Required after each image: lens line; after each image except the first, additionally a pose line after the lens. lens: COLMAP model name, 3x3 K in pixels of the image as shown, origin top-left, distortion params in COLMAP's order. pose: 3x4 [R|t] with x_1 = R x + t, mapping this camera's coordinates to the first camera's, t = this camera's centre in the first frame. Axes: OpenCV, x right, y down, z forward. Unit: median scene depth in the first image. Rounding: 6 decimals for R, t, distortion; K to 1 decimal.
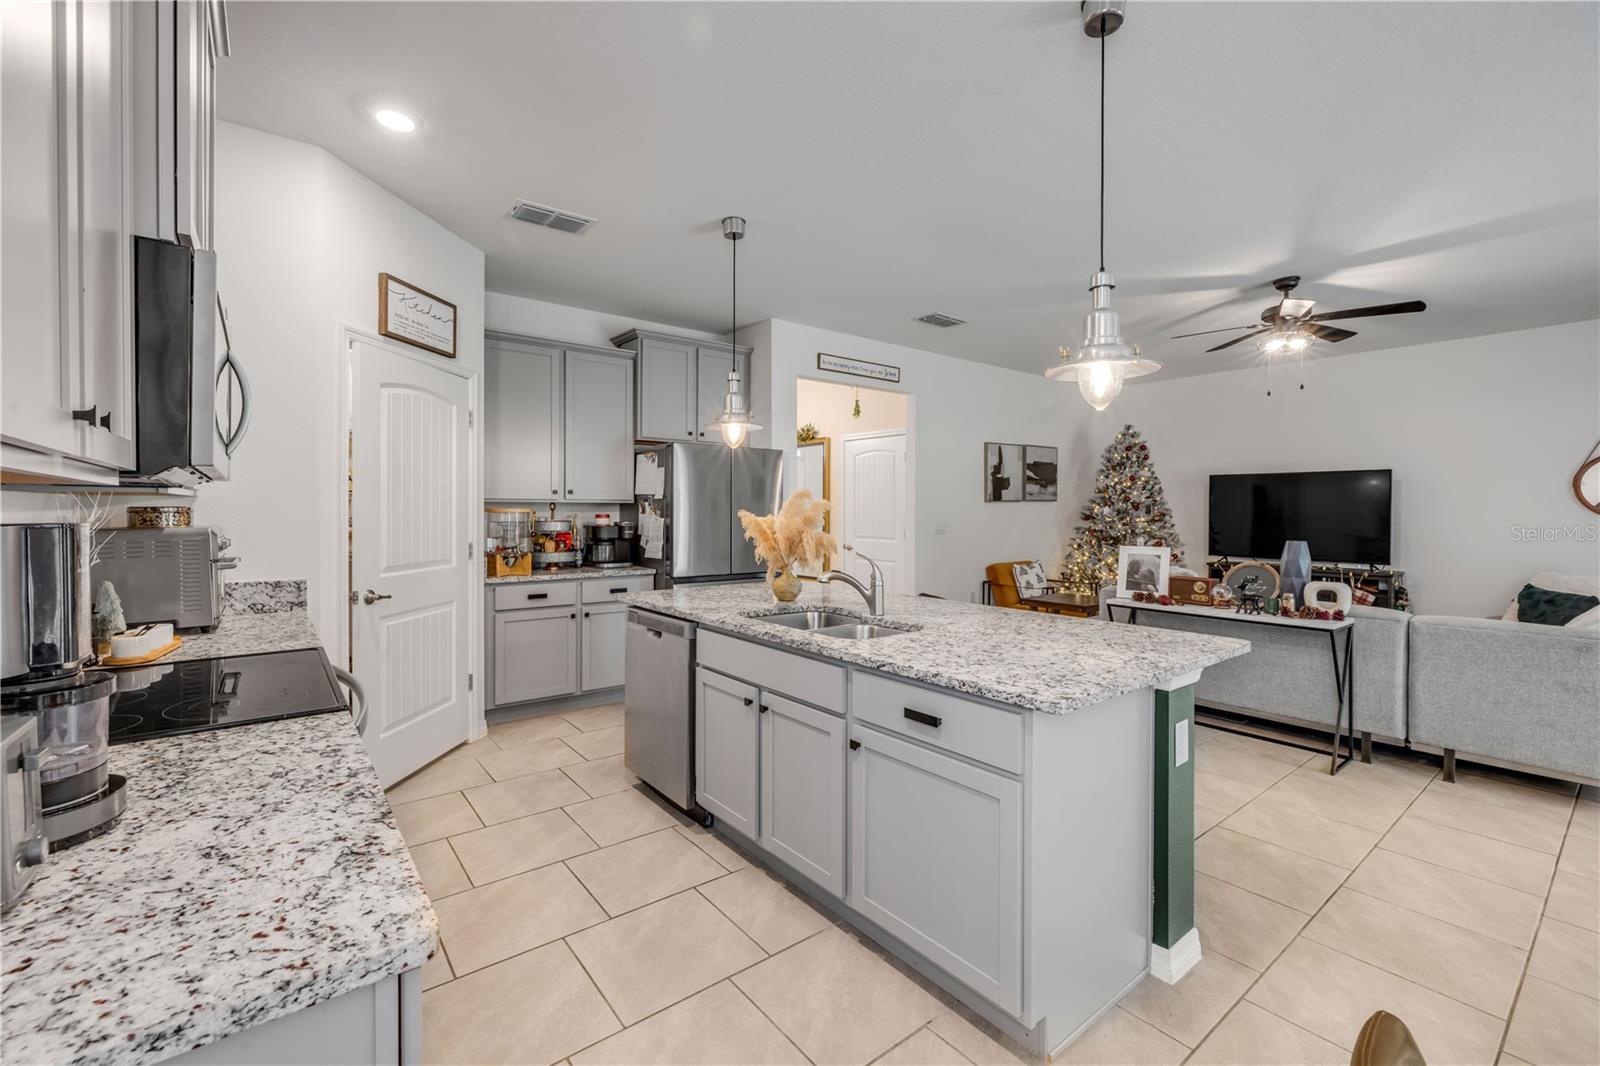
lens RADIAL K [[670.8, 0, 793.8], [0, 670.8, 516.6], [0, 0, 1]] dist [-0.001052, -0.000183]
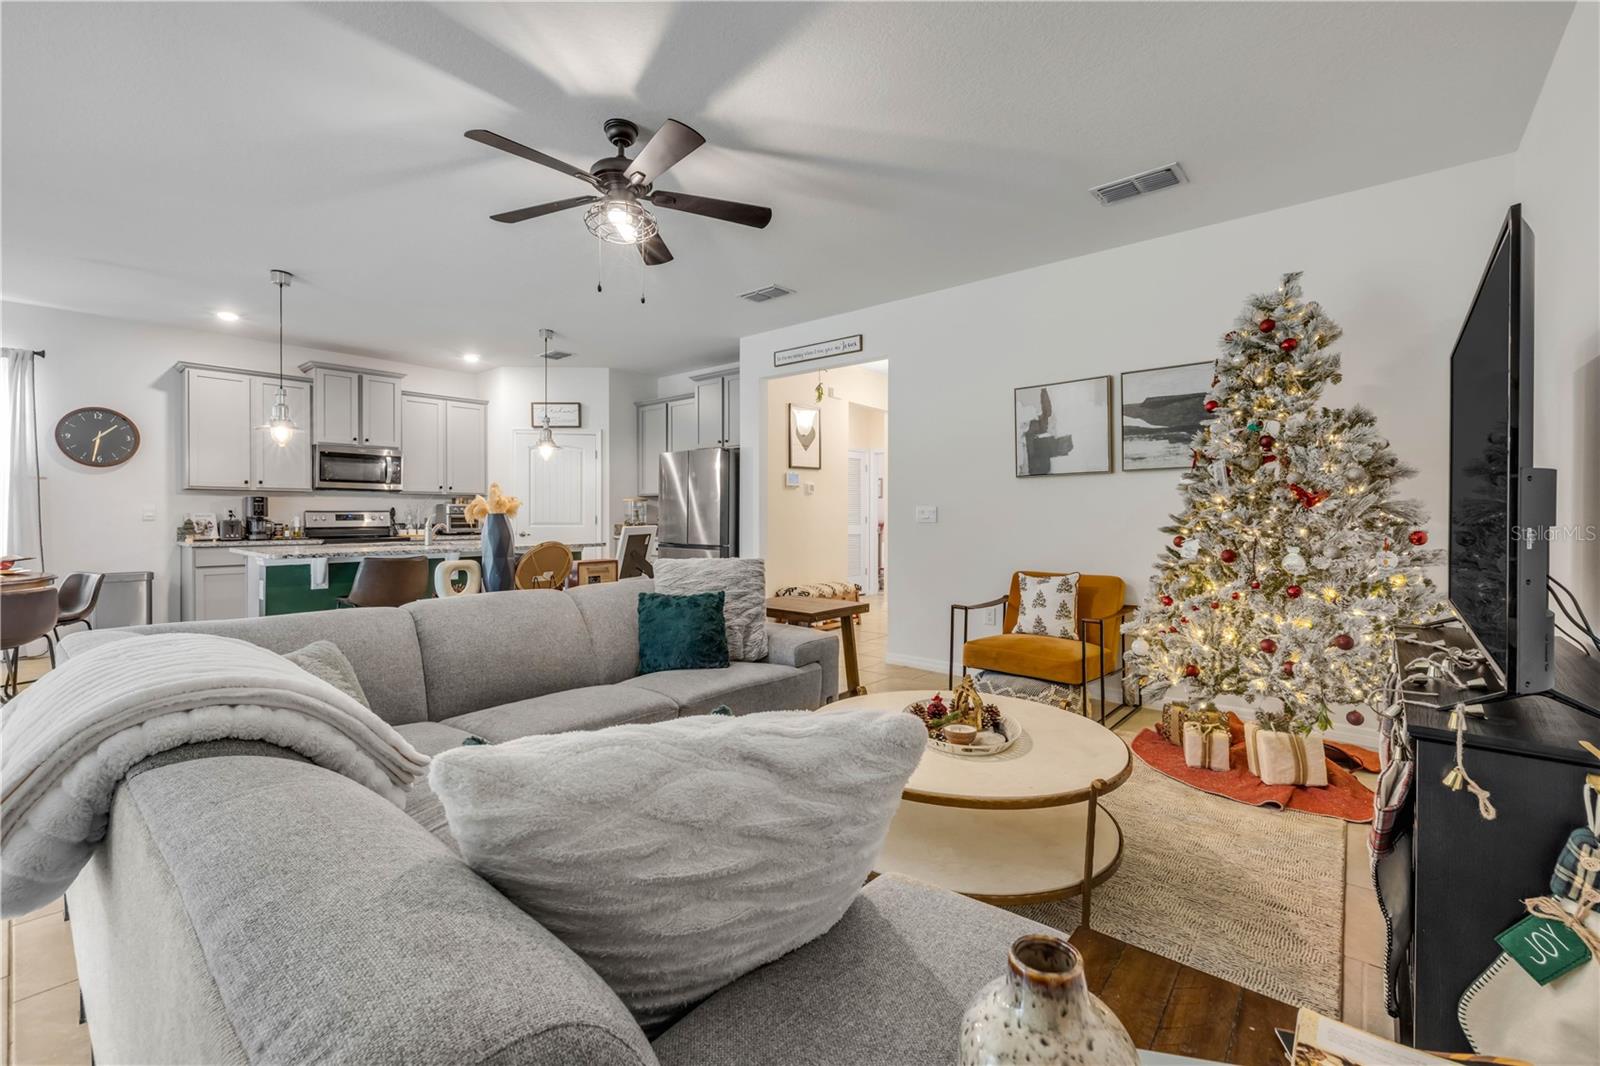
lens RADIAL K [[667.7, 0, 798.7], [0, 667.7, 519.4], [0, 0, 1]] dist [-0.000649, -0.000191]
pose [[0.211829, 0.005570, -0.977291, 1.324518], [-0.011854, 0.999925, 0.003130, 0.029790], [0.977235, 0.010922, 0.211879, 0.963604]]
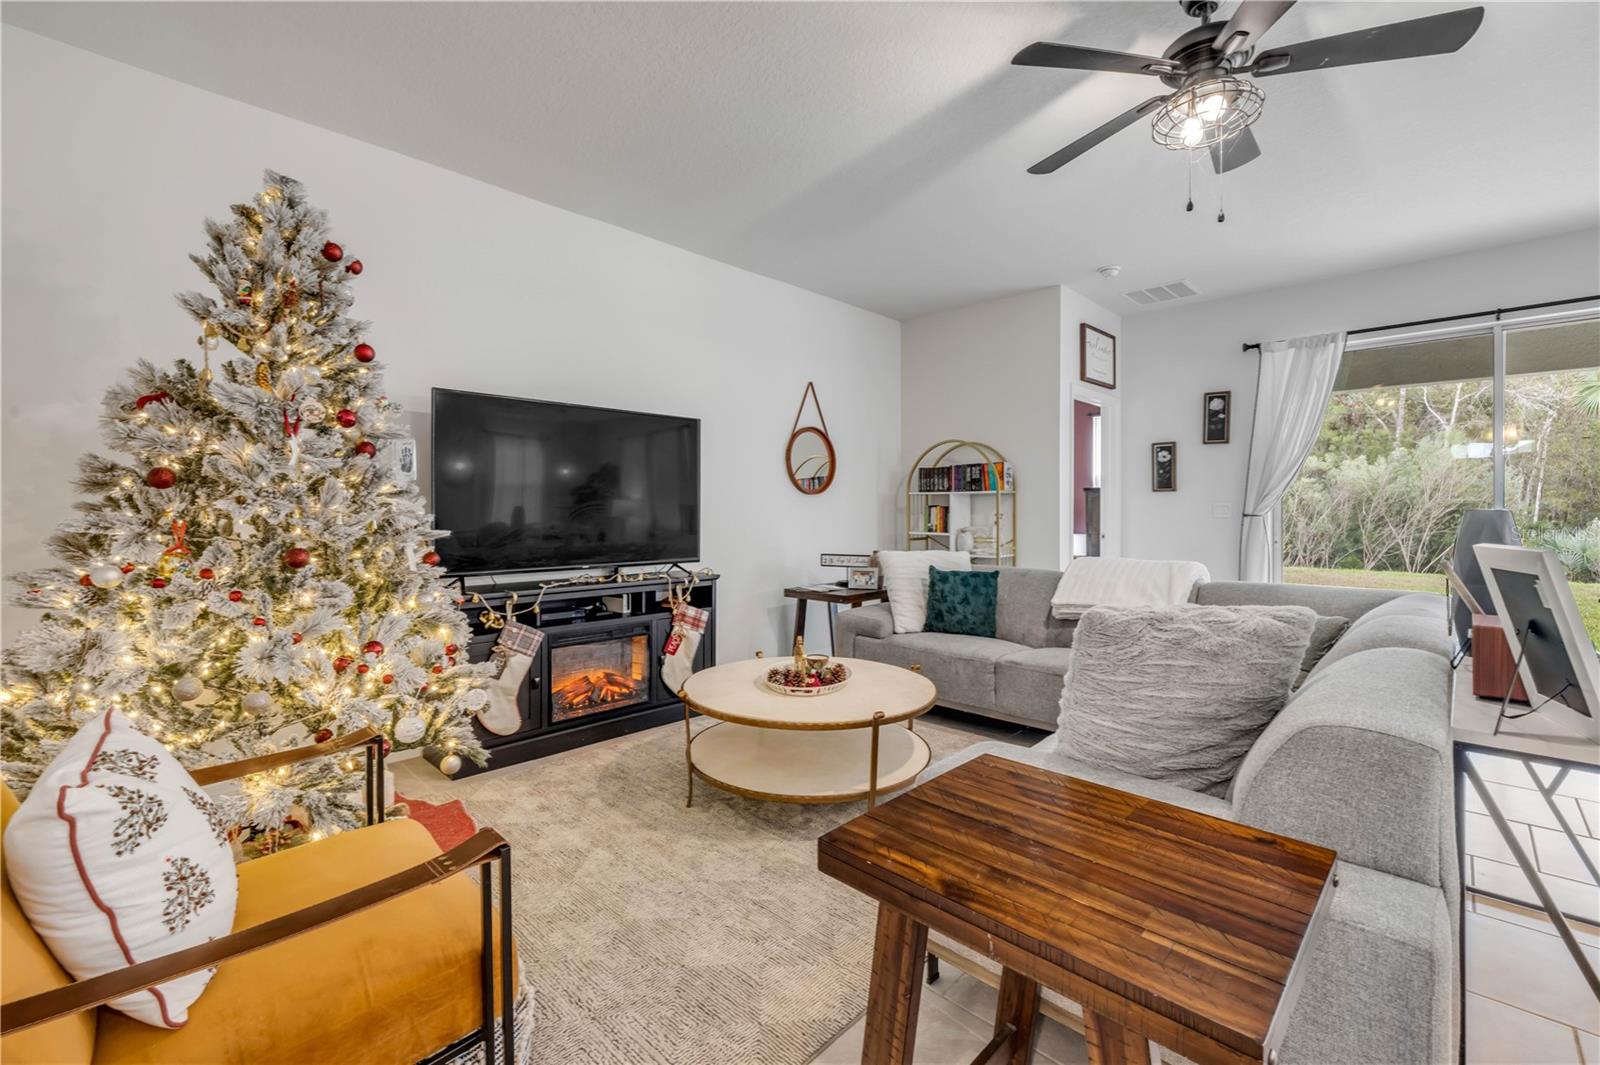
lens RADIAL K [[676.4, 0, 793.7], [0, 676.4, 512.2], [0, 0, 1]] dist [-0.002249, -0.000077]
pose [[-0.138532, -0.006667, 0.990335, 0.260462], [0.010684, 0.999909, 0.008226, 0.023730], [-0.990300, 0.011720, -0.138448, 1.279415]]
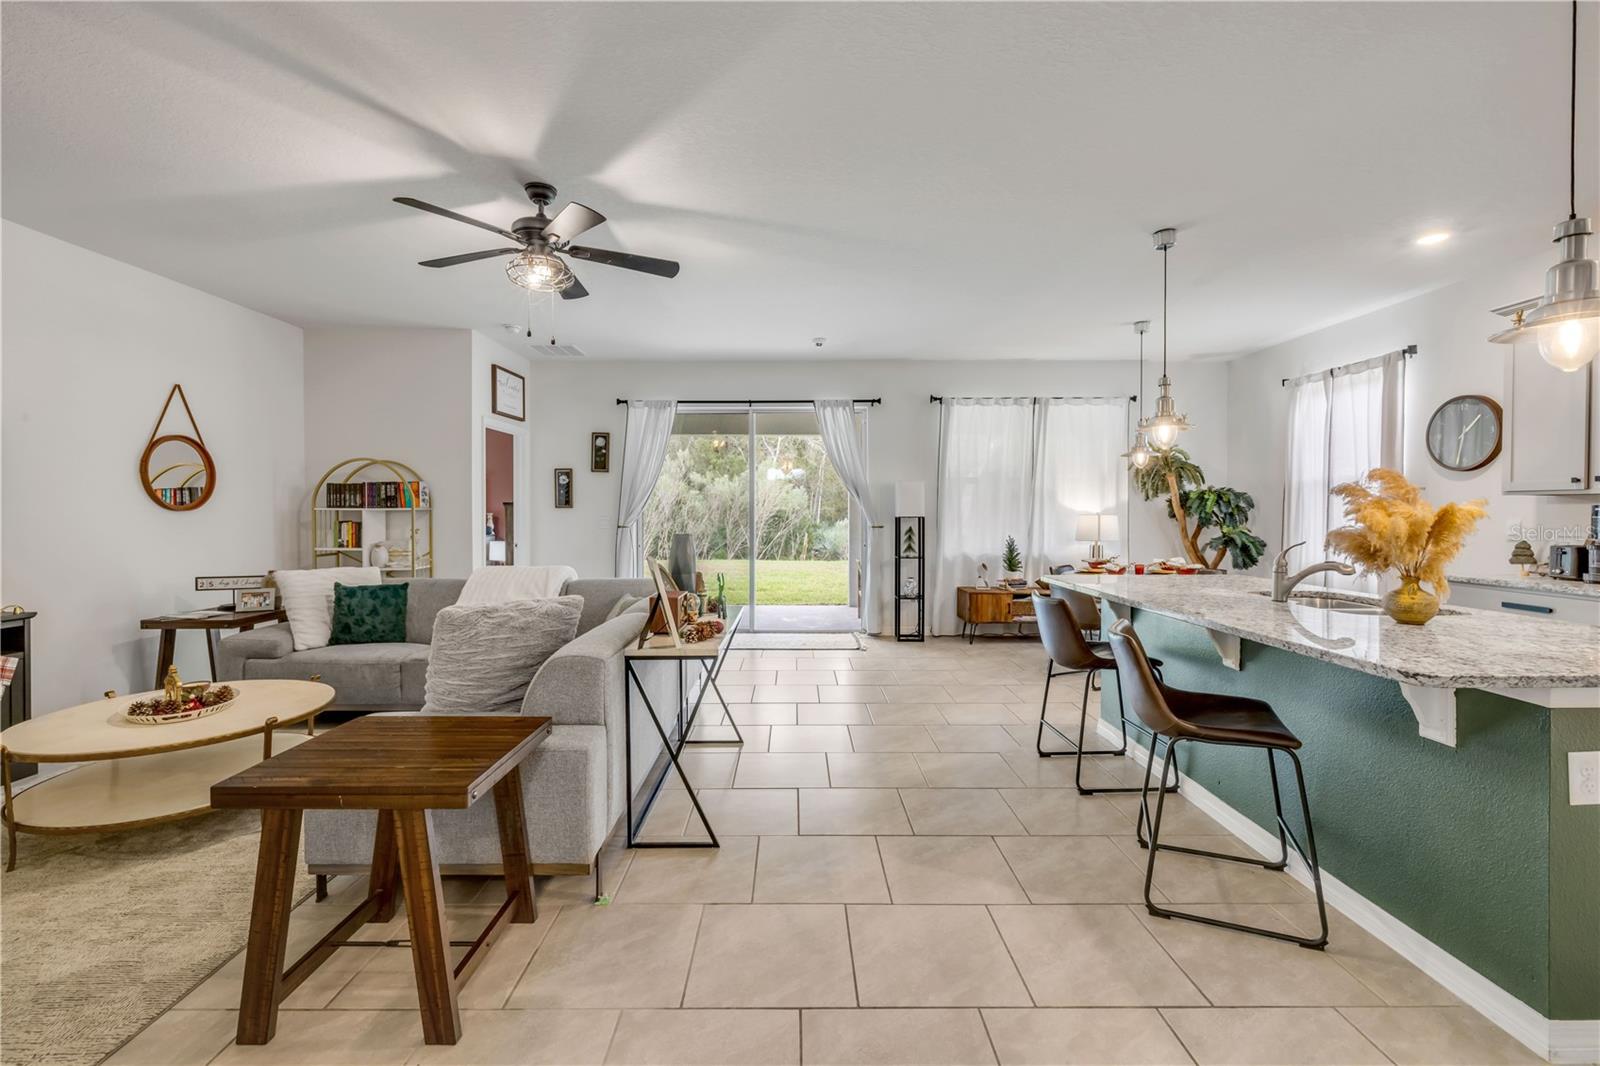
lens RADIAL K [[671.6, 0, 795.3], [0, 671.6, 519.2], [0, 0, 1]] dist [0.001838, -0.000464]
pose [[-0.792919, -0.010958, 0.609228, 0.046485], [0.003665, 0.999734, 0.022752, -0.002914], [-0.609316, 0.020274, -0.792669, 1.327723]]
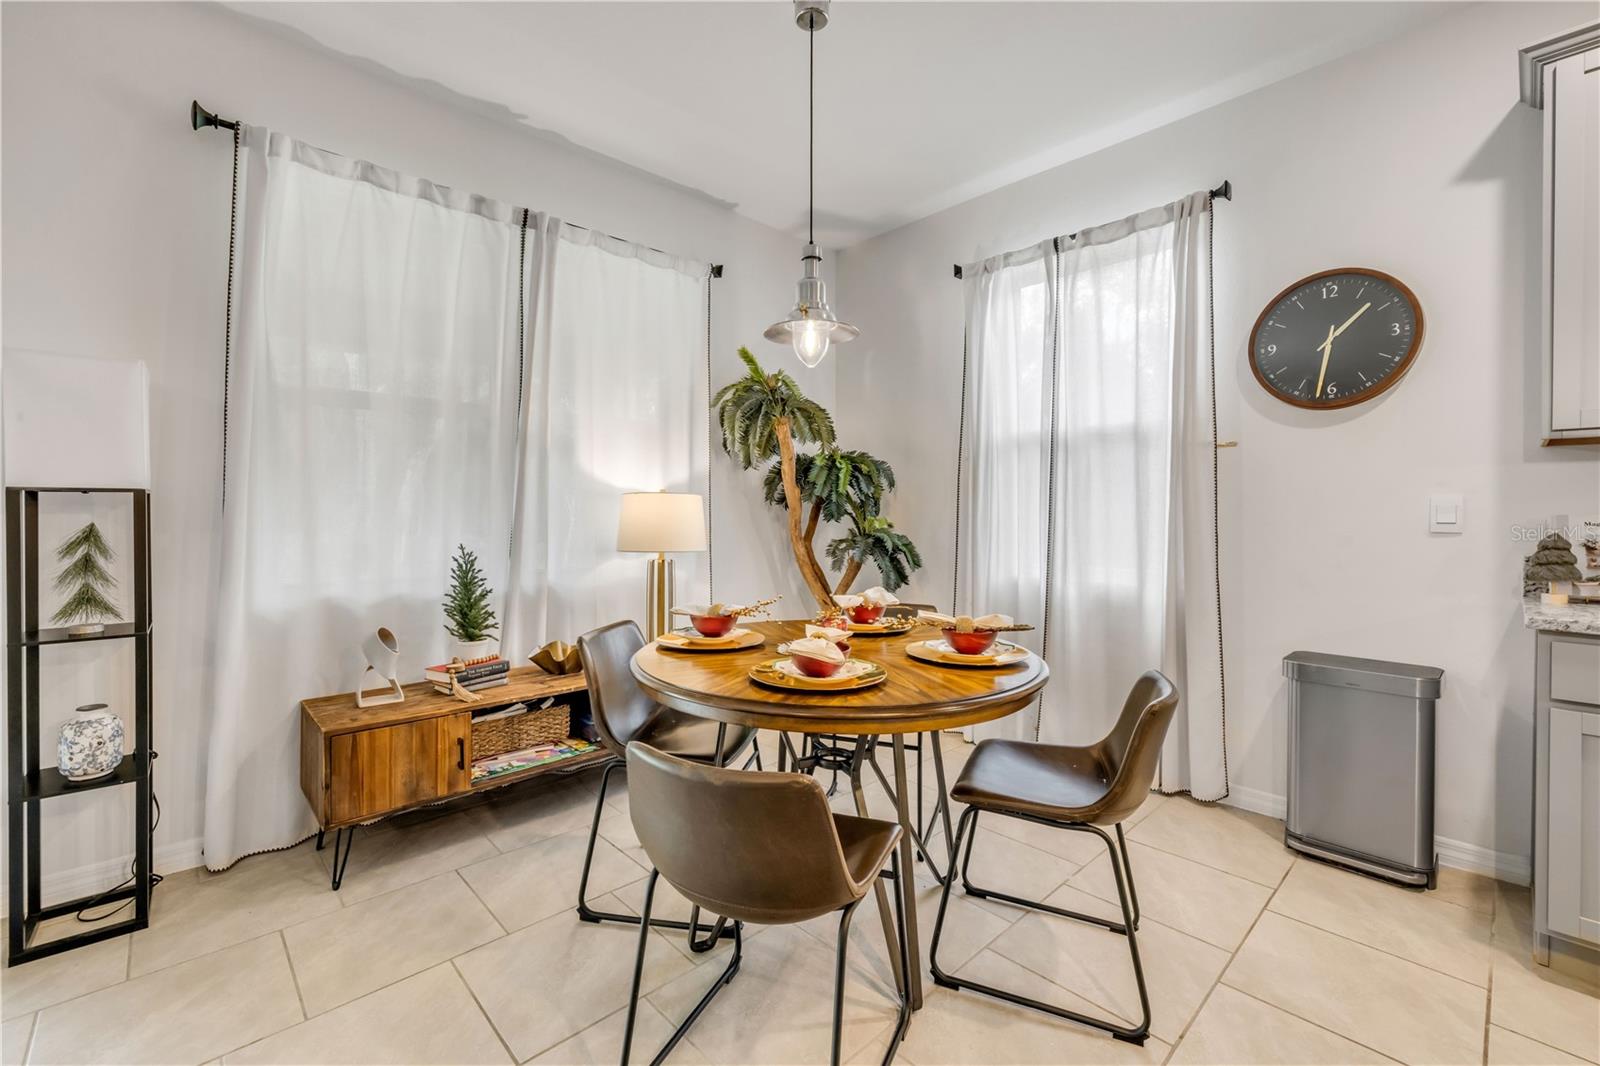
lens RADIAL K [[672.2, 0, 779.1], [0, 672.2, 519.2], [0, 0, 1]] dist [-0.002432, -0.000171]
pose [[-0.996565, -0.005281, -0.082642, 0.348318], [-0.006825, 0.999807, 0.018410, 0.033124], [0.082529, 0.018911, -0.996409, 0.470560]]
